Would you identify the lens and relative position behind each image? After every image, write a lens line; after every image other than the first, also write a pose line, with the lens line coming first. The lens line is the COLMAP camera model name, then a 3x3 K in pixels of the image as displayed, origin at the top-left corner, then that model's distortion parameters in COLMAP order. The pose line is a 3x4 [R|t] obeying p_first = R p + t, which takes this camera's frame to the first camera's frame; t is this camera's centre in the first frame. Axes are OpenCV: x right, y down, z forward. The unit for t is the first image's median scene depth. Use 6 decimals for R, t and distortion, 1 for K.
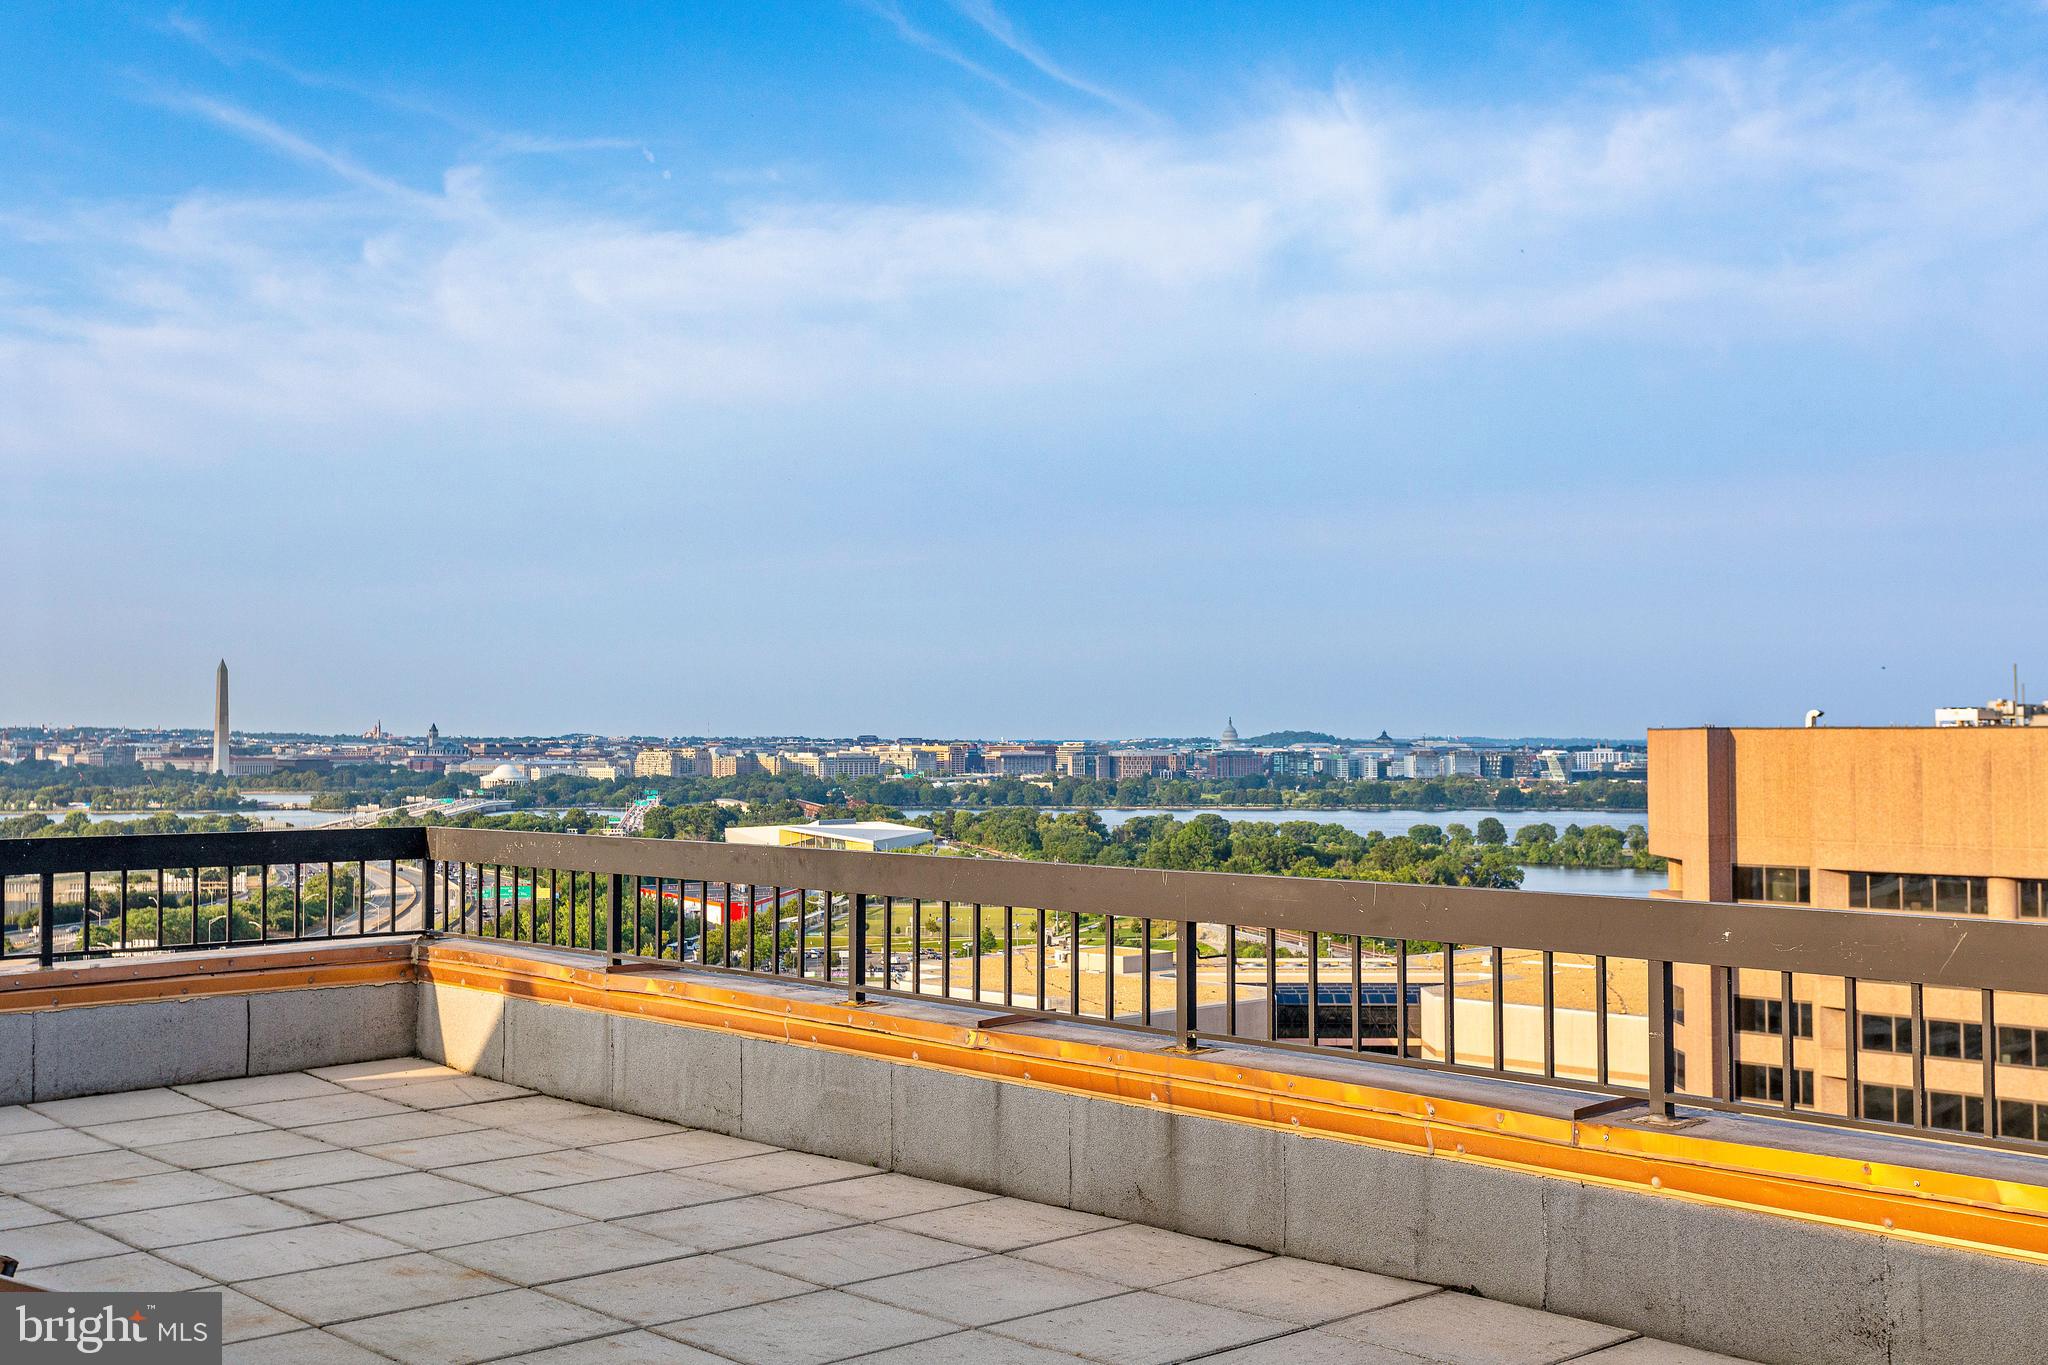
lens RADIAL K [[2290.4, 0, 1024.0], [0, 2290.4, 682.5], [0, 0, 1]] dist [0.000218, 0.004581]
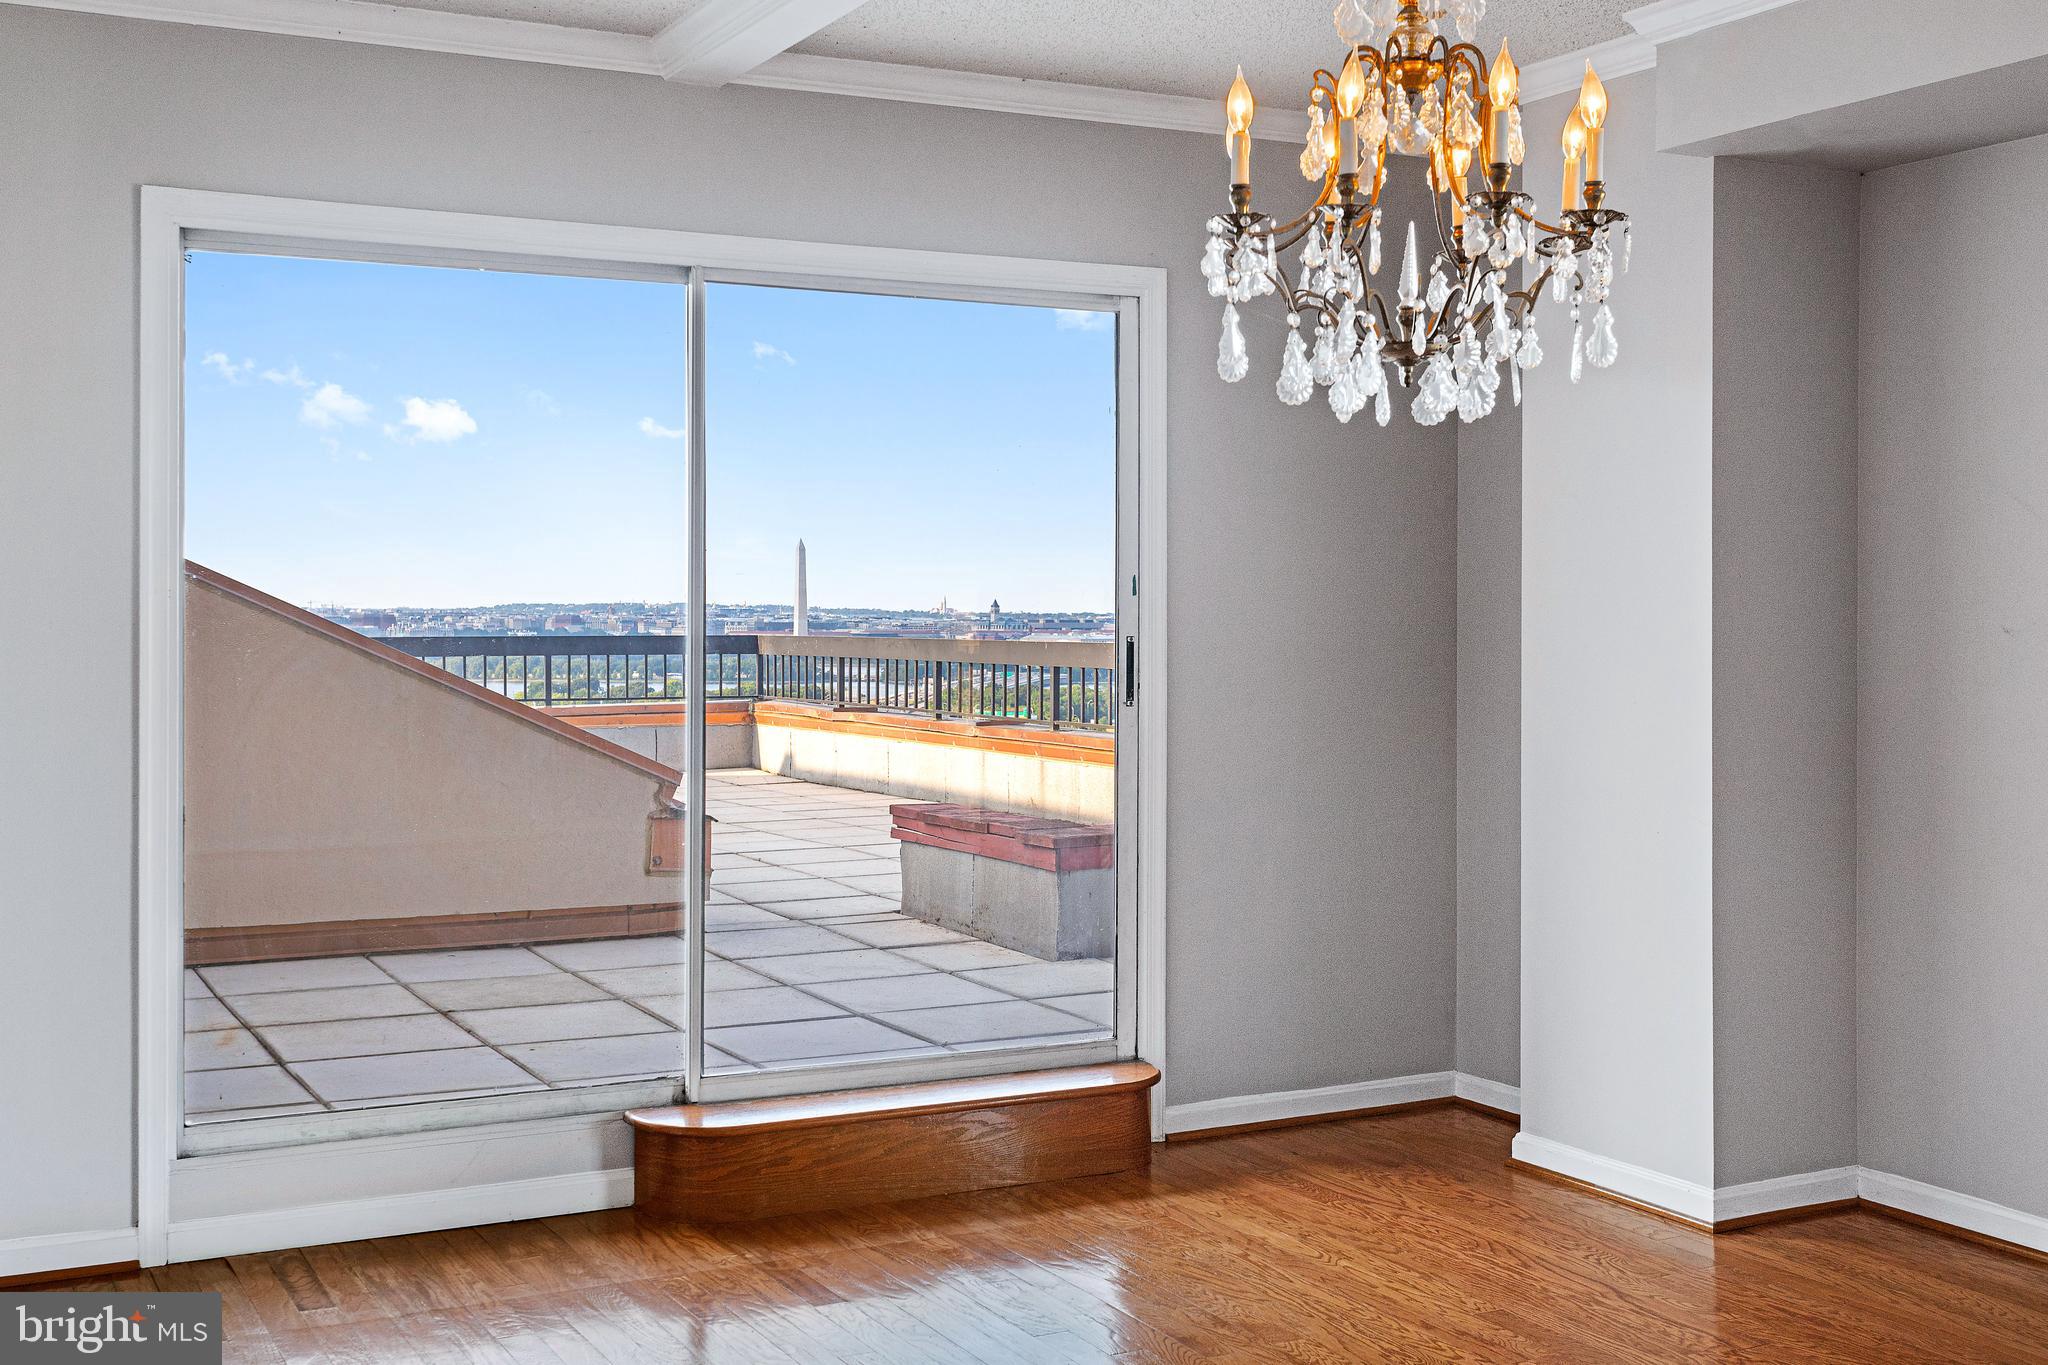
lens RADIAL K [[2290.4, 0, 1024.0], [0, 2290.4, 682.5], [0, 0, 1]] dist [0.000218, 0.004581]
pose [[0.971287, 0.009466, -0.237724, 0.348459], [0.003363, 0.998562, 0.053503, 0.007670], [0.237888, -0.052766, 0.969858, -0.630691]]
